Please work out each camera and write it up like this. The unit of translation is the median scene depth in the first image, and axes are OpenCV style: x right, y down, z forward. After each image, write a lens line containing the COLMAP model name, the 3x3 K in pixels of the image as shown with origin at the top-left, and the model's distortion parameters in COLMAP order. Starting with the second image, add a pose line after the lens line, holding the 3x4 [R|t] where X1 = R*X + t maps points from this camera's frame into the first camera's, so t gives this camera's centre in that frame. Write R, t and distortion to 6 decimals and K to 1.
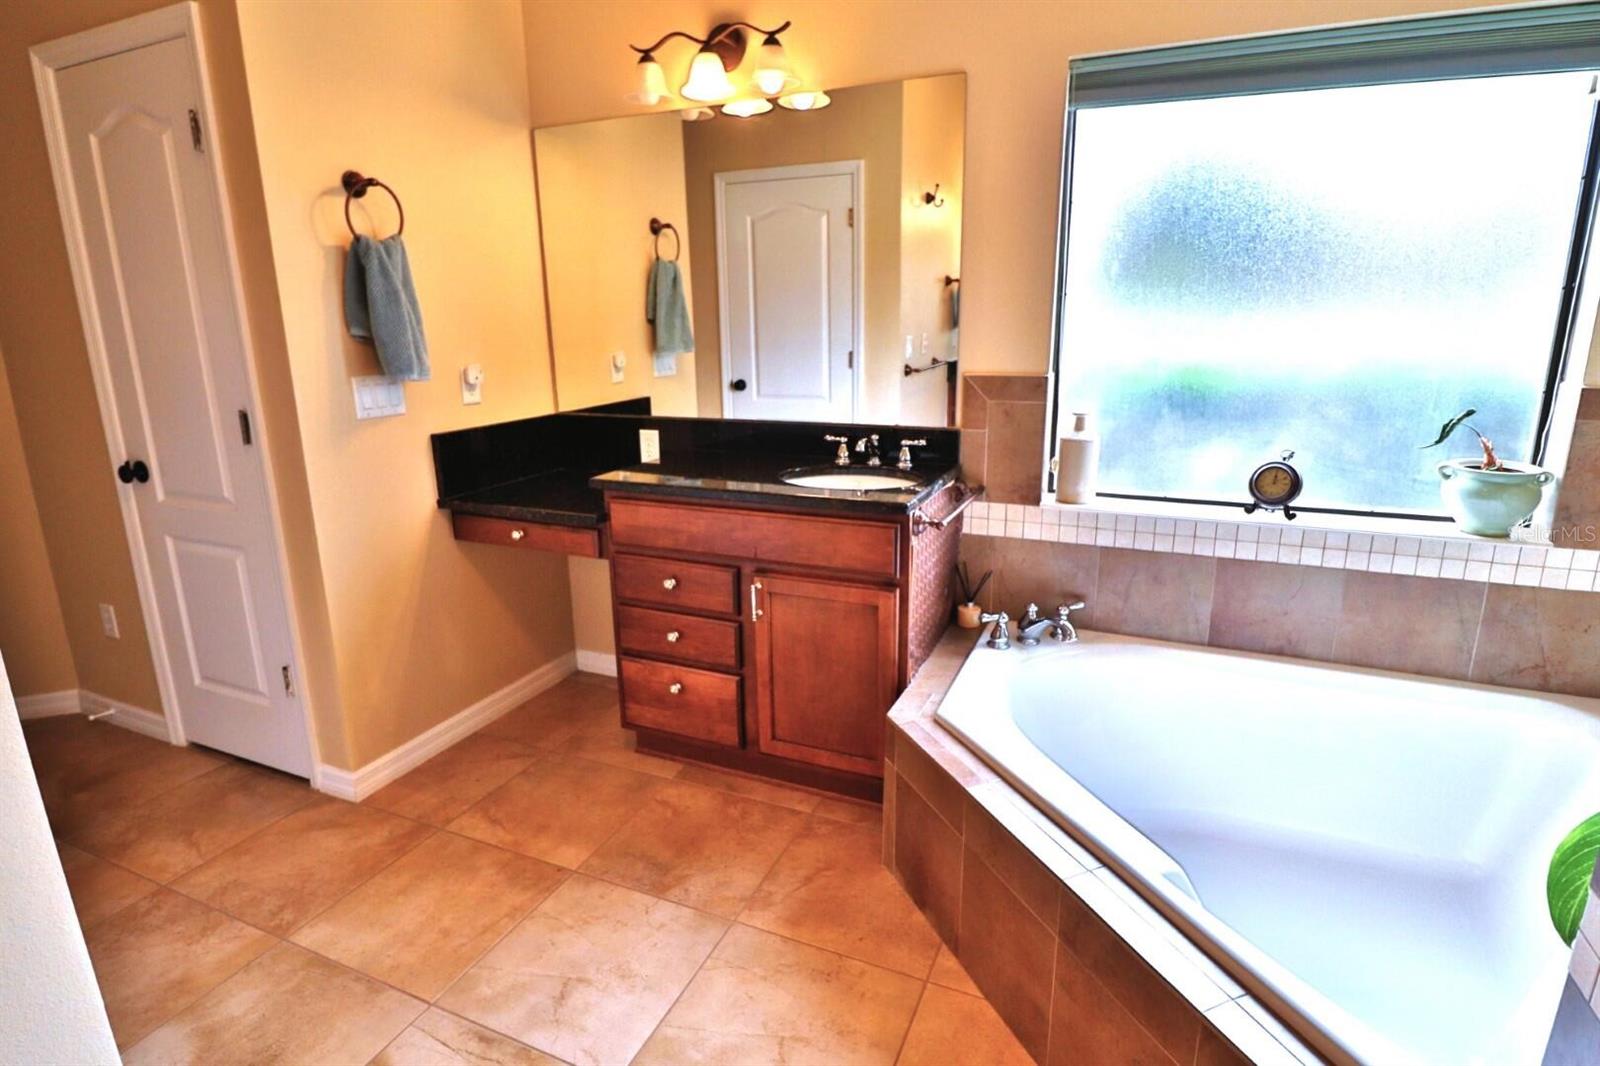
lens RADIAL K [[834.2, 0, 799.5], [0, 834.2, 530.8], [0, 0, 1]] dist [-0.006489, -0.009315]
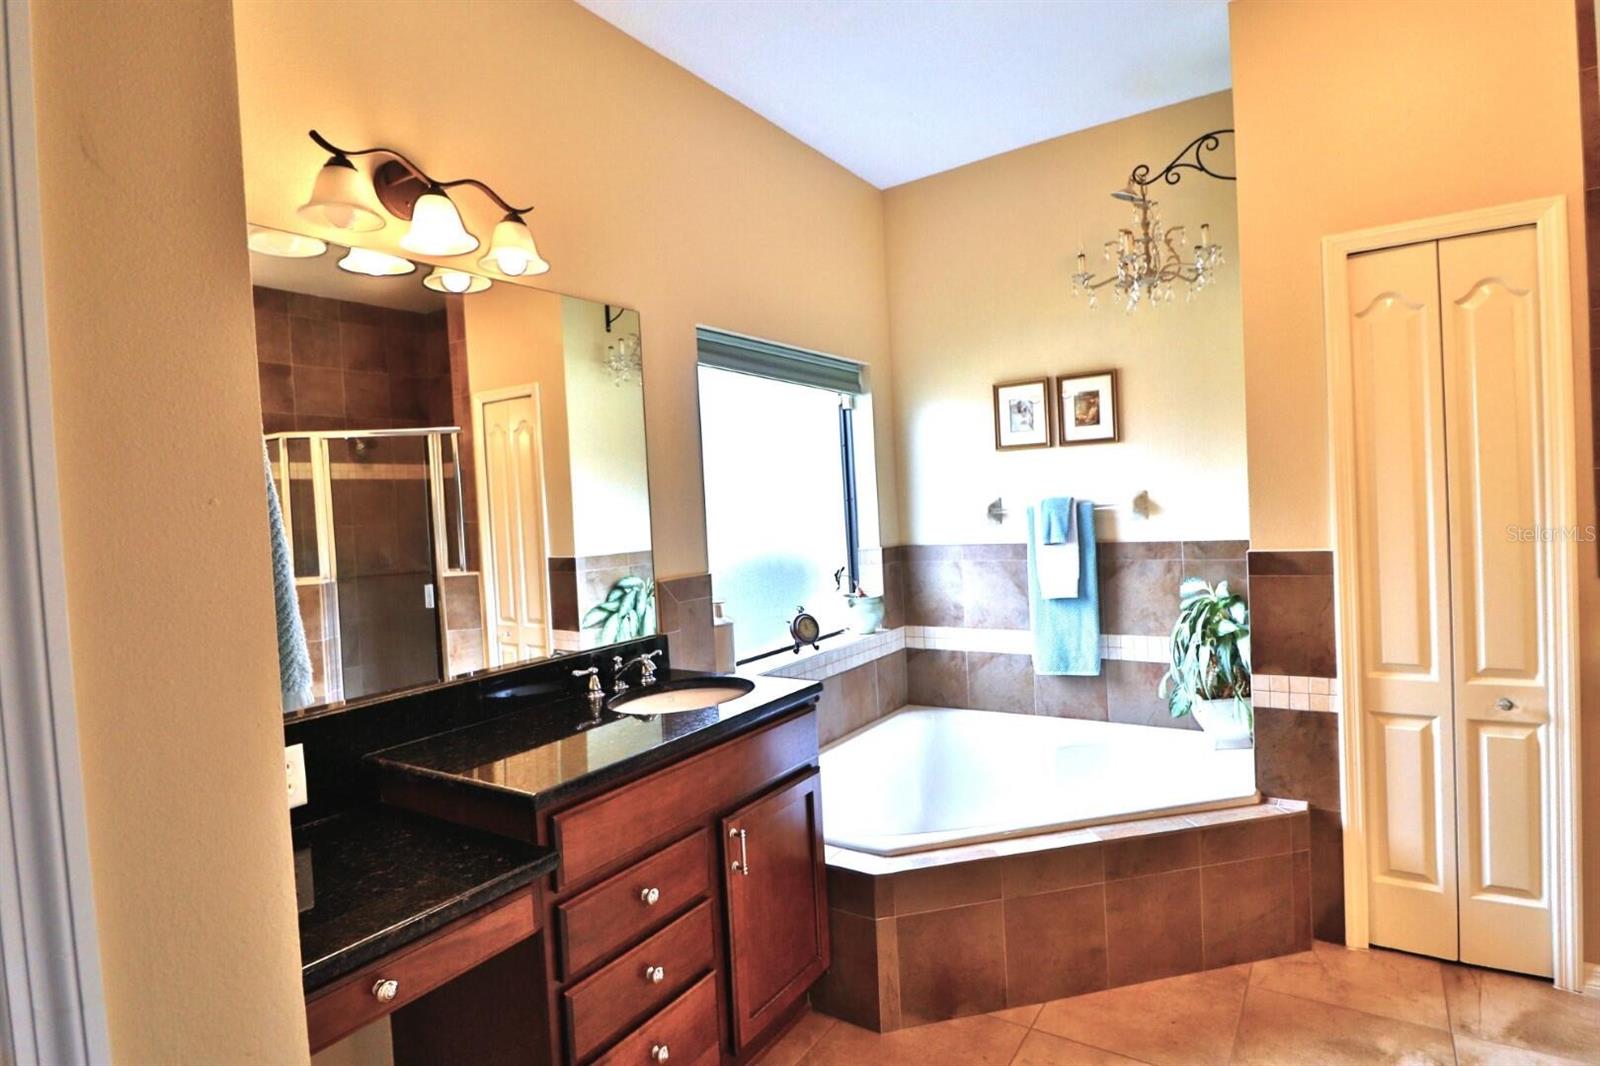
lens RADIAL K [[834.2, 0, 801.3], [0, 834.2, 527.0], [0, 0, 1]] dist [-0.006489, -0.009315]
pose [[0.159188, -0.019161, 0.987062, -0.887373], [0.297402, 0.954298, -0.029438, -0.188758], [-0.941388, 0.298241, 0.157612, 0.726278]]
